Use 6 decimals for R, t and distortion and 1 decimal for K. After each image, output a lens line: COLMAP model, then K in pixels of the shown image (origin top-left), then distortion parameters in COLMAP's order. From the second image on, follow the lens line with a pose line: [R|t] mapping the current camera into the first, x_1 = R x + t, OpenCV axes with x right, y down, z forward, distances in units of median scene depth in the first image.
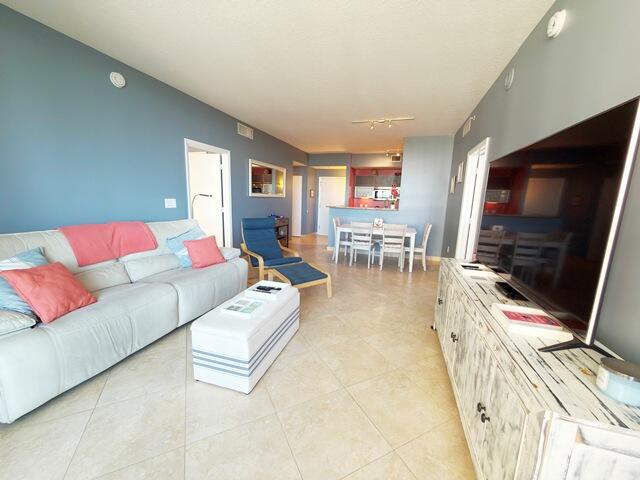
lens RADIAL K [[257.1, 0, 317.5], [0, 257.1, 243.4], [0, 0, 1]] dist [0.001053, 0.000007]
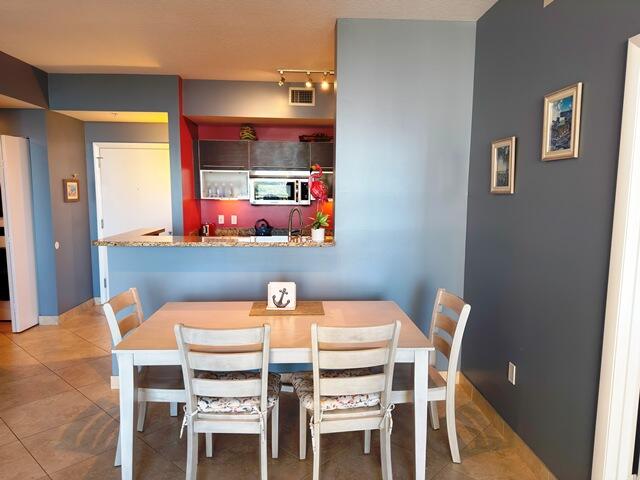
lens RADIAL K [[455.8, 0, 320.8], [0, 455.8, 243.1], [0, 0, 1]] dist [0.043126, -0.055682]
pose [[0.929037, -0.063982, 0.364413, 0.067527], [0.083633, 0.995757, -0.038382, -0.083409], [-0.360411, 0.066135, 0.930446, 0.359057]]
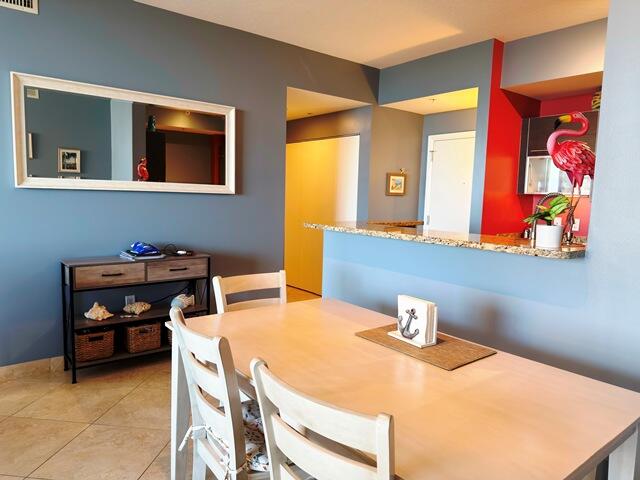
lens RADIAL K [[455.8, 0, 319.1], [0, 455.8, 242.1], [0, 0, 1]] dist [0.043126, -0.055682]
pose [[0.846059, 0.048224, -0.530904, 0.246655], [-0.095444, 0.993511, -0.061857, -0.078191], [0.524476, 0.103006, 0.845171, 0.489277]]
